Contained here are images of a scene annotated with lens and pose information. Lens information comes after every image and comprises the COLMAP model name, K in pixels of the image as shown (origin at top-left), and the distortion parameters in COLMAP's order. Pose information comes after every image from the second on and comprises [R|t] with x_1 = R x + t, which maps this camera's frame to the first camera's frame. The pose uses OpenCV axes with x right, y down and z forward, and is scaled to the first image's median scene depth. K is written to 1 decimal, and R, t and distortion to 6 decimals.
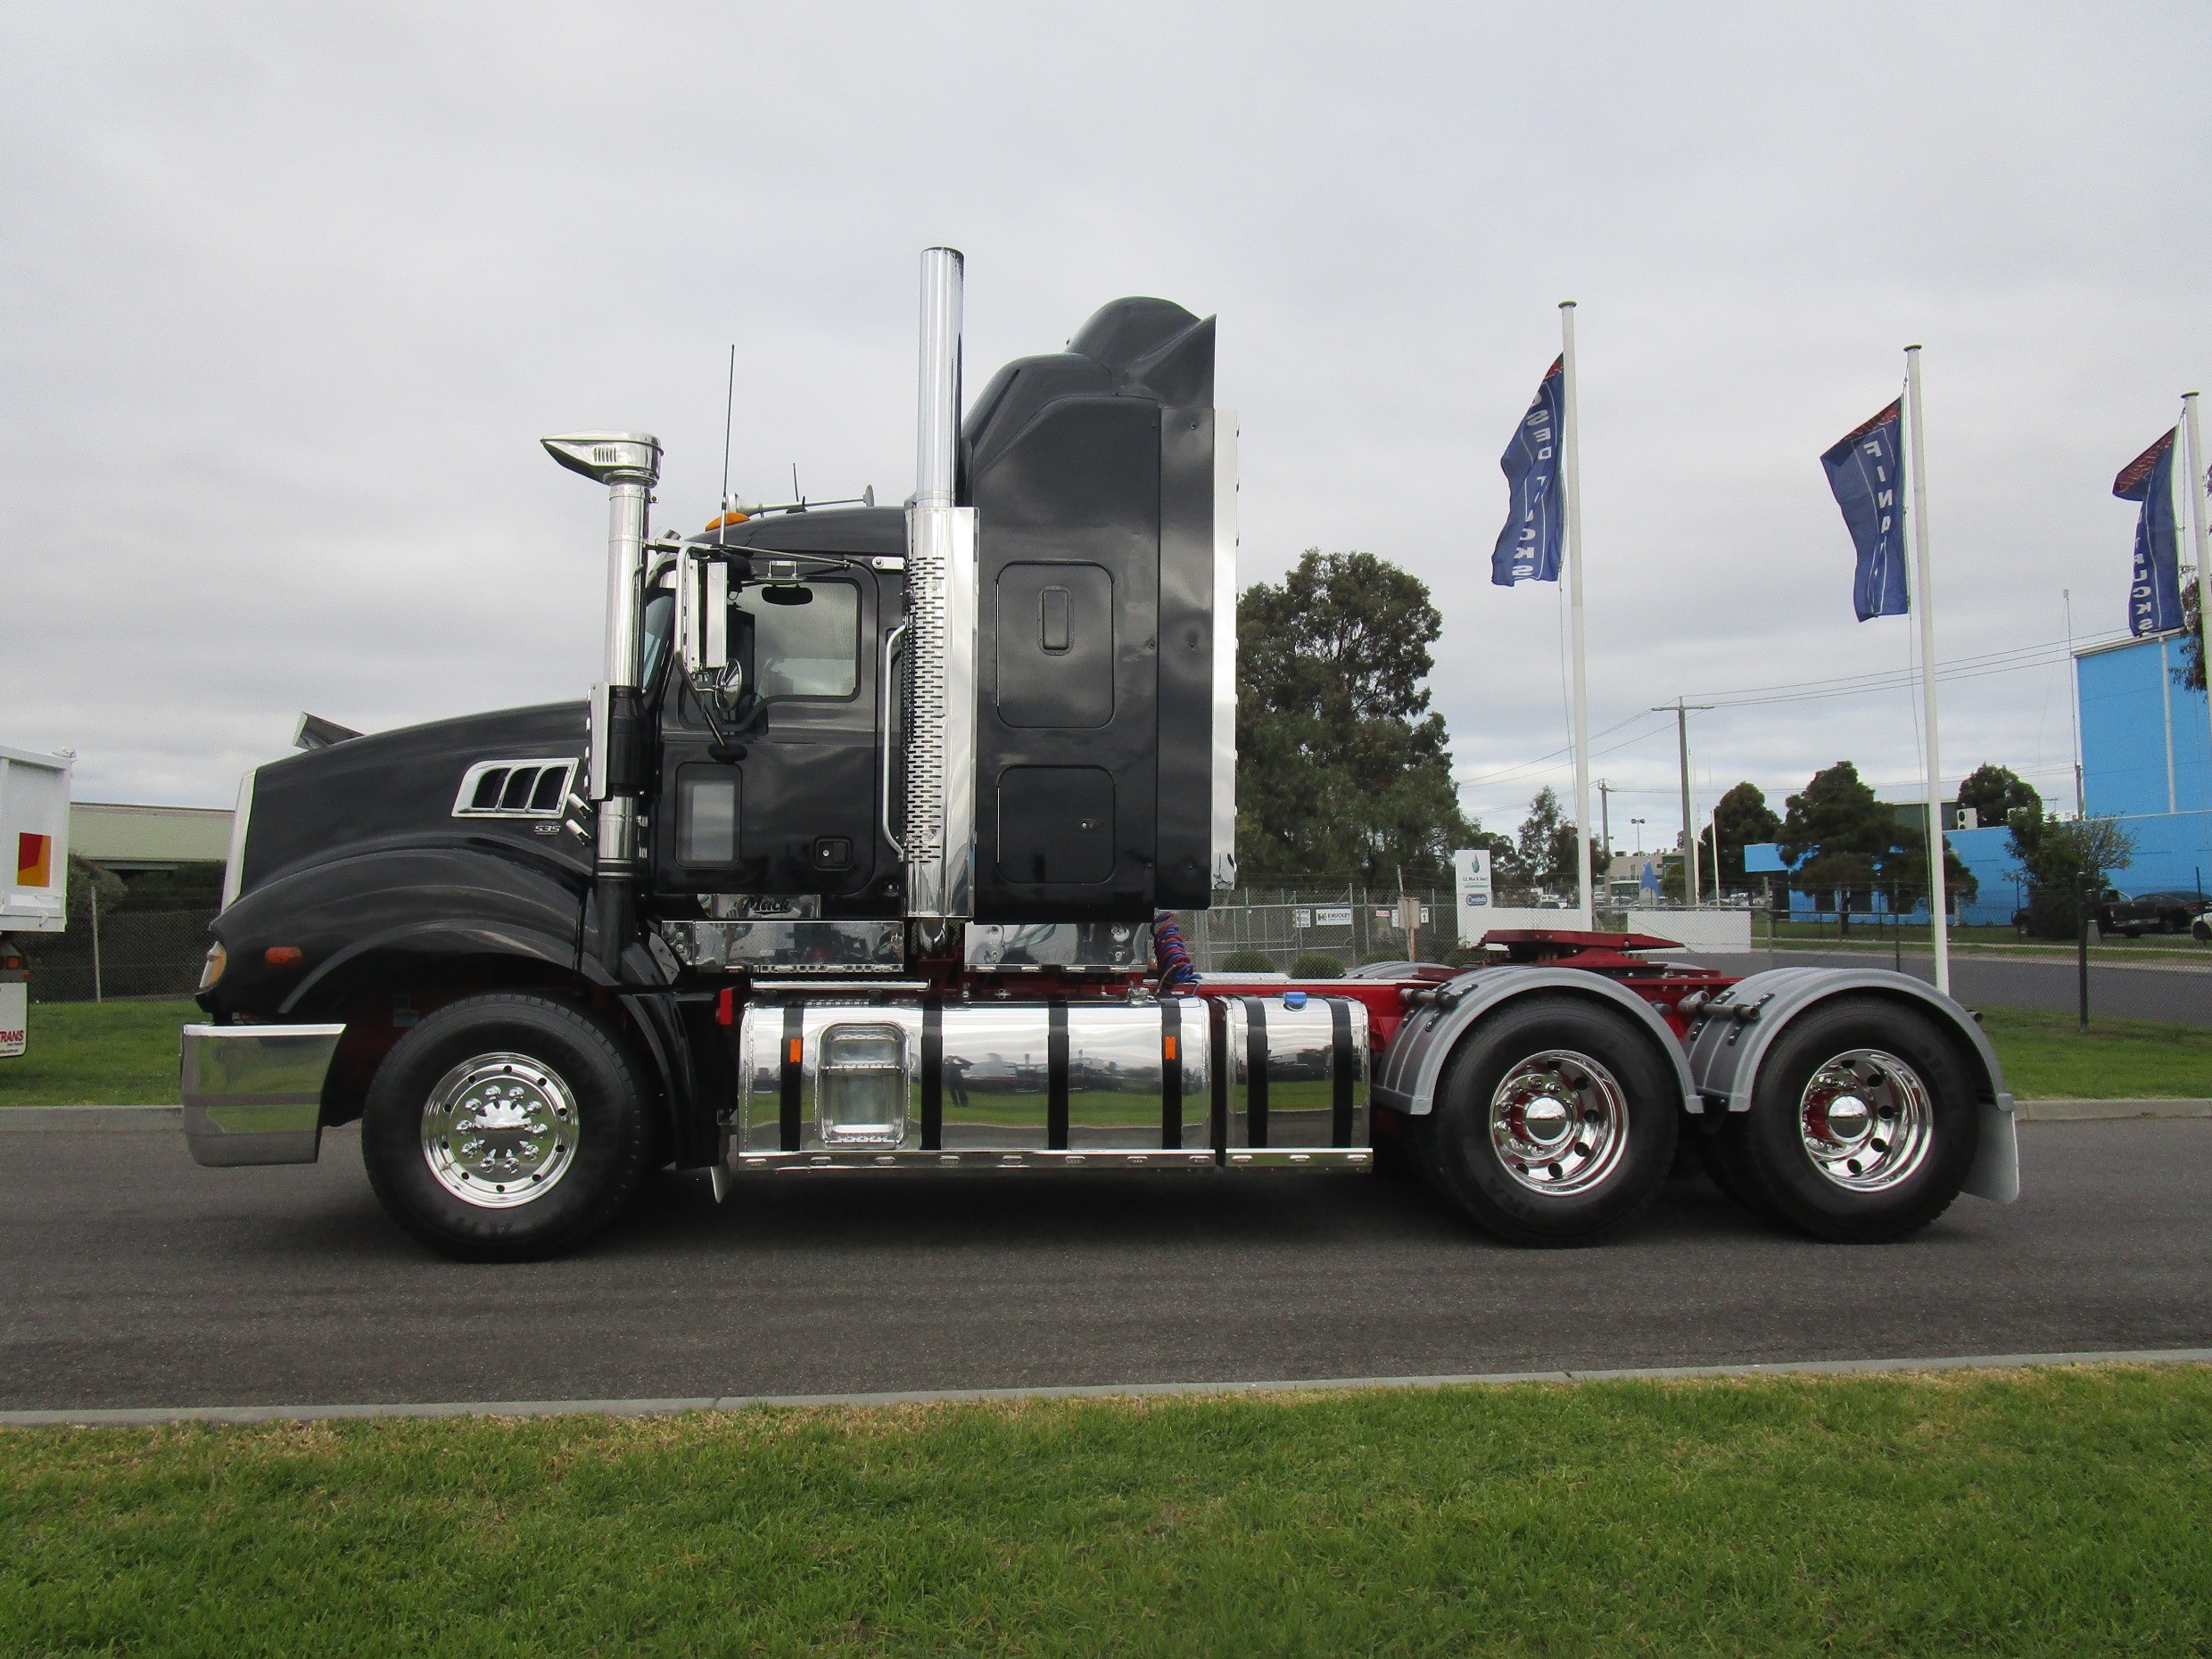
lens RADIAL K [[1590.9, 0, 1106.0], [0, 1590.9, 829.5], [0, 0, 1]] dist [-0.014904, 0.010973]
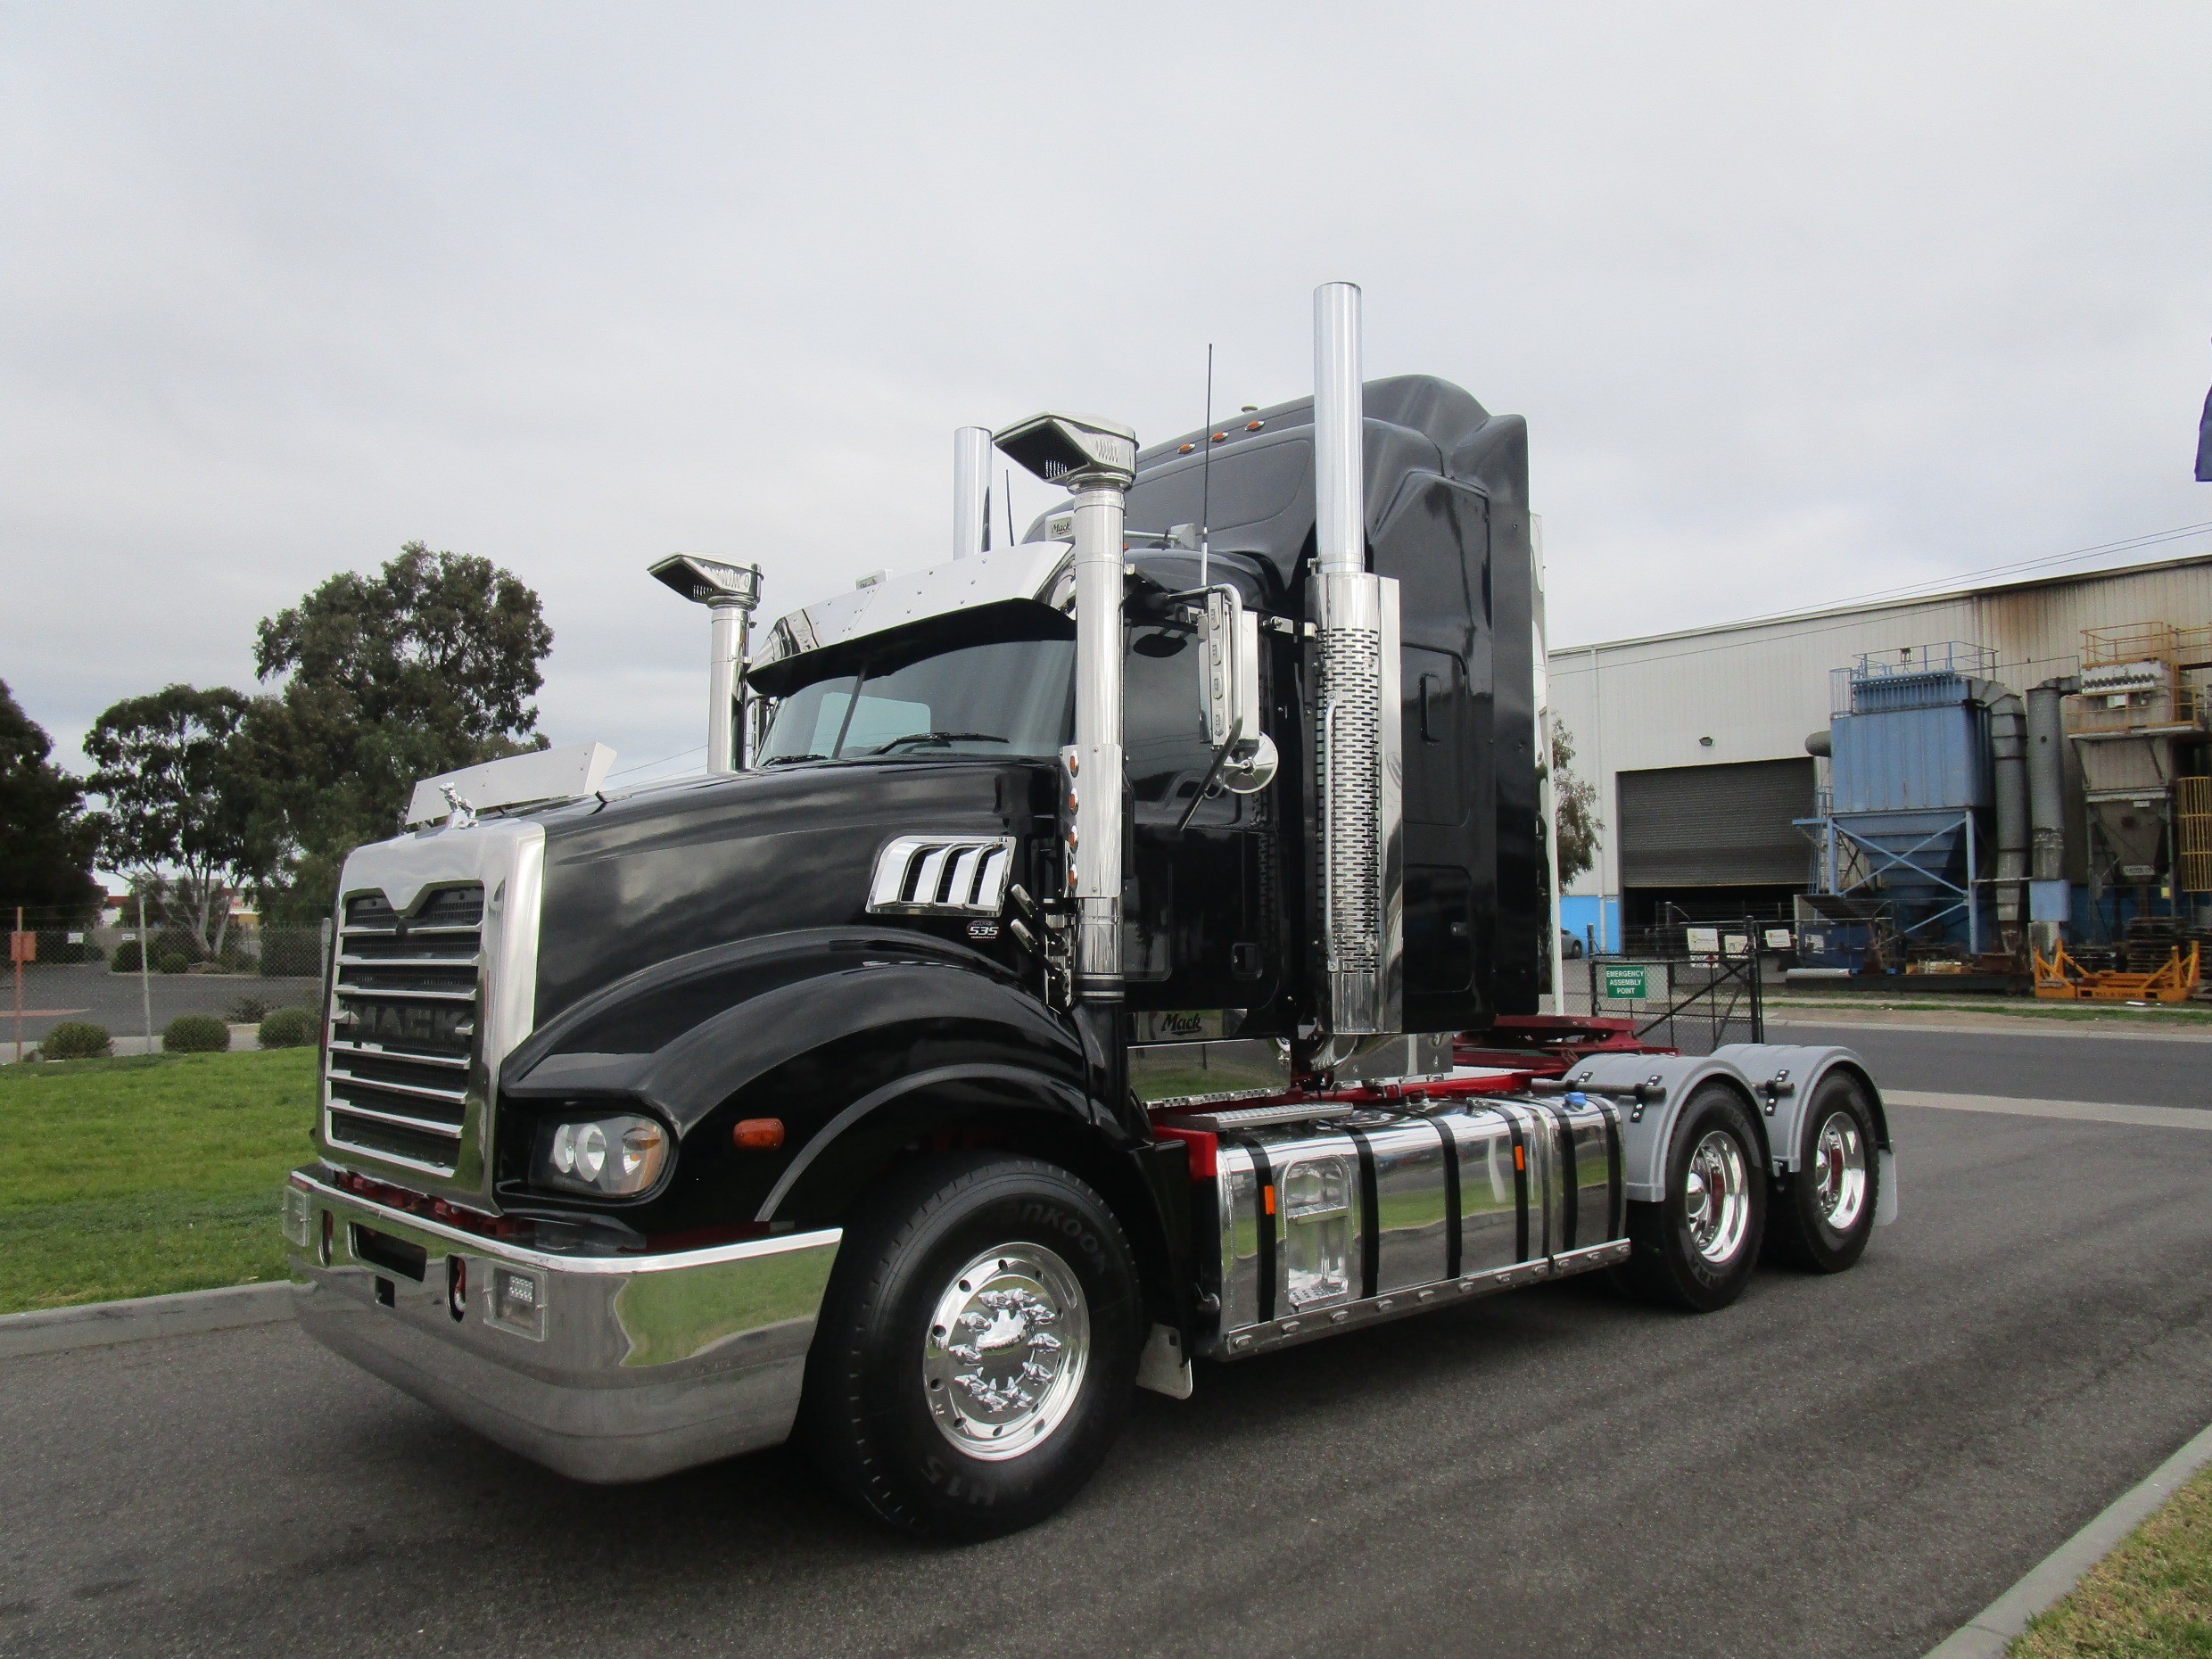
lens RADIAL K [[1558.3, 0, 1110.7], [0, 1558.3, 851.7], [0, 0, 1]] dist [0.011909, 0.004157]
pose [[0.791656, 0.038370, 0.609760, -0.743605], [-0.038531, 0.999175, -0.012849, -0.029798], [-0.609750, -0.013323, 0.792482, 0.384604]]
